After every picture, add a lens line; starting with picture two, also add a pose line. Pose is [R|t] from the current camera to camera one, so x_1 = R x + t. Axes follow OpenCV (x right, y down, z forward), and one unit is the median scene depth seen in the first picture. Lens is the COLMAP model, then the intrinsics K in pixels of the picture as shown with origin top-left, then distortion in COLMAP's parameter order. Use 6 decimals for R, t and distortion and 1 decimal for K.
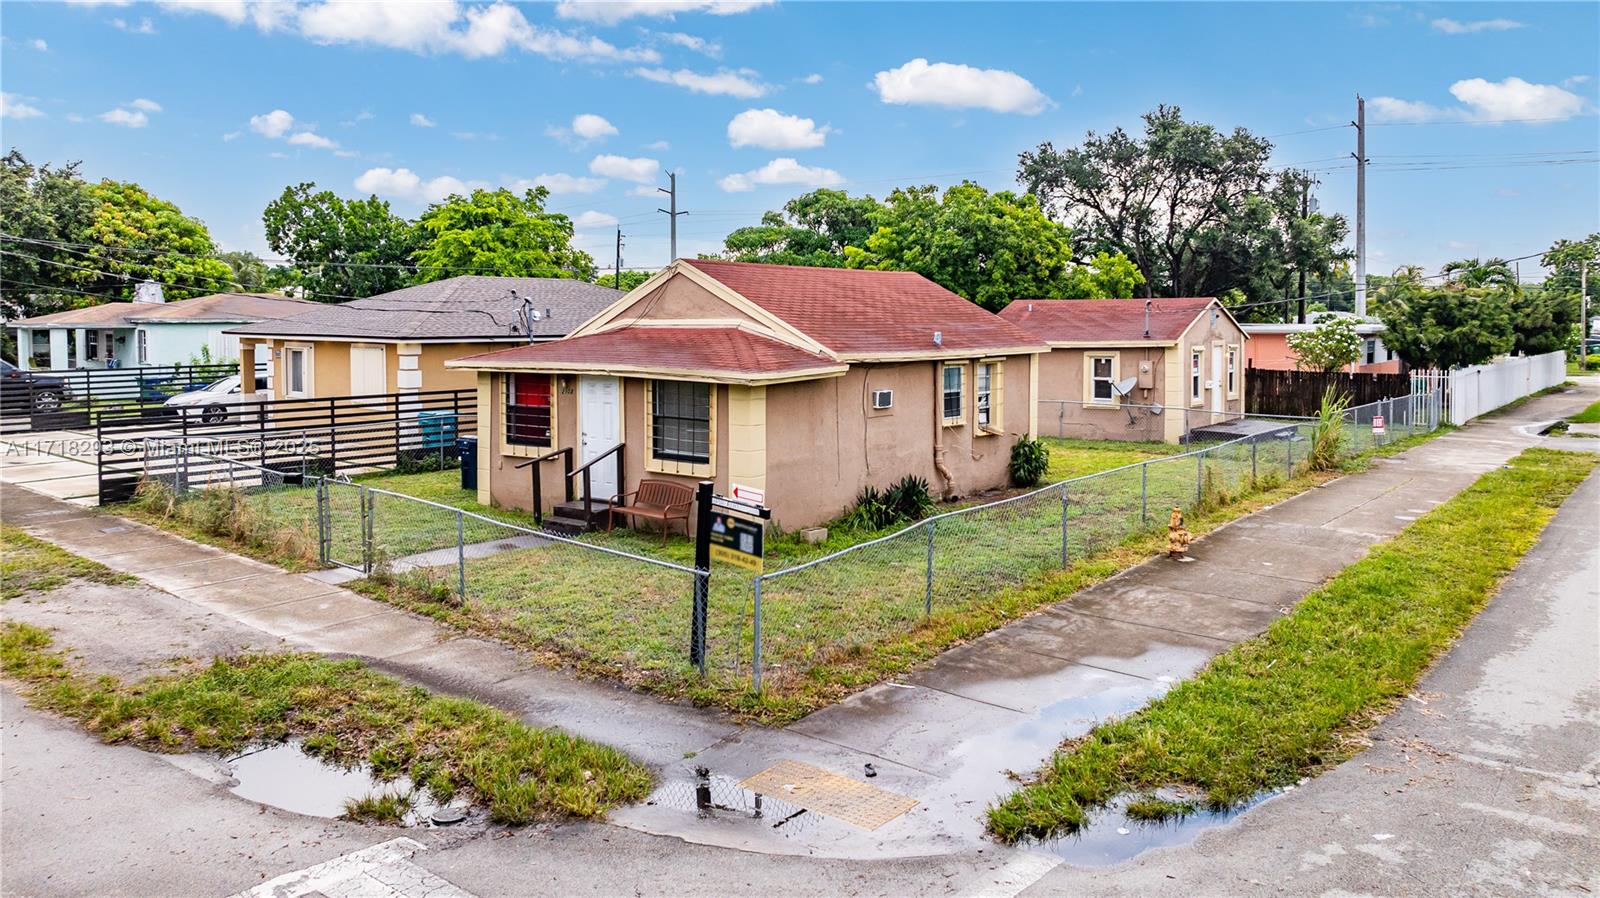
lens RADIAL K [[1163.8, 0, 800.0], [0, 1163.8, 449.0], [0, 0, 1]] dist [-0.006970, -0.000877]
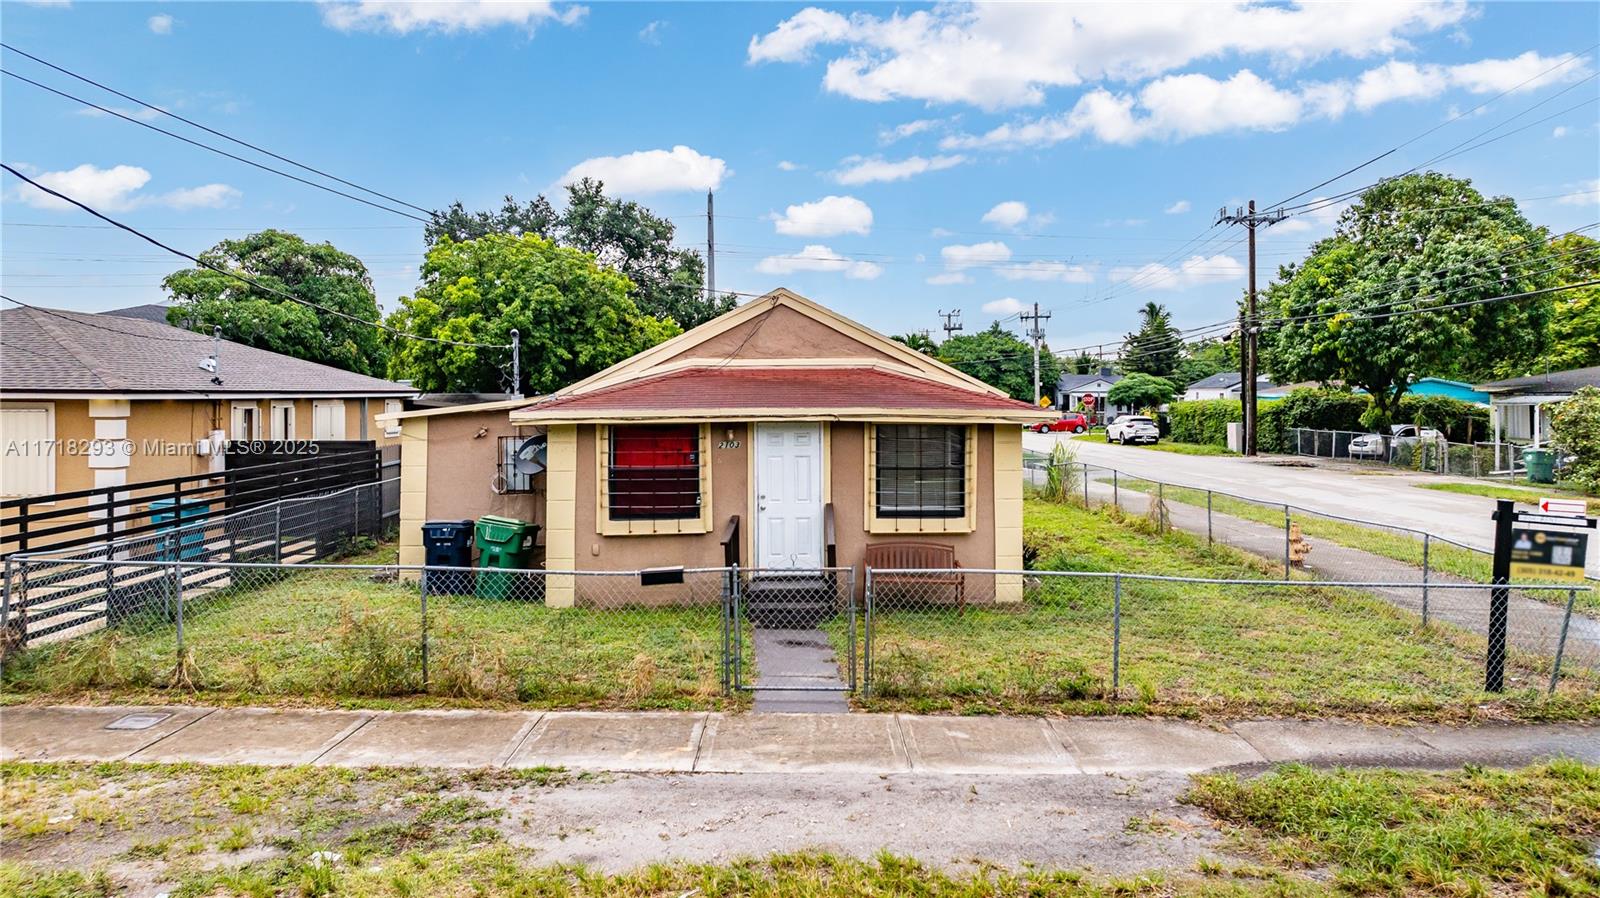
lens RADIAL K [[1163.8, 0, 800.0], [0, 1163.8, 449.0], [0, 0, 1]] dist [-0.006970, -0.000877]
pose [[0.764783, -0.032070, 0.643489, -0.670602], [0.075128, 0.996386, -0.039632, -0.011624], [-0.639893, 0.078654, 0.764429, 0.364330]]
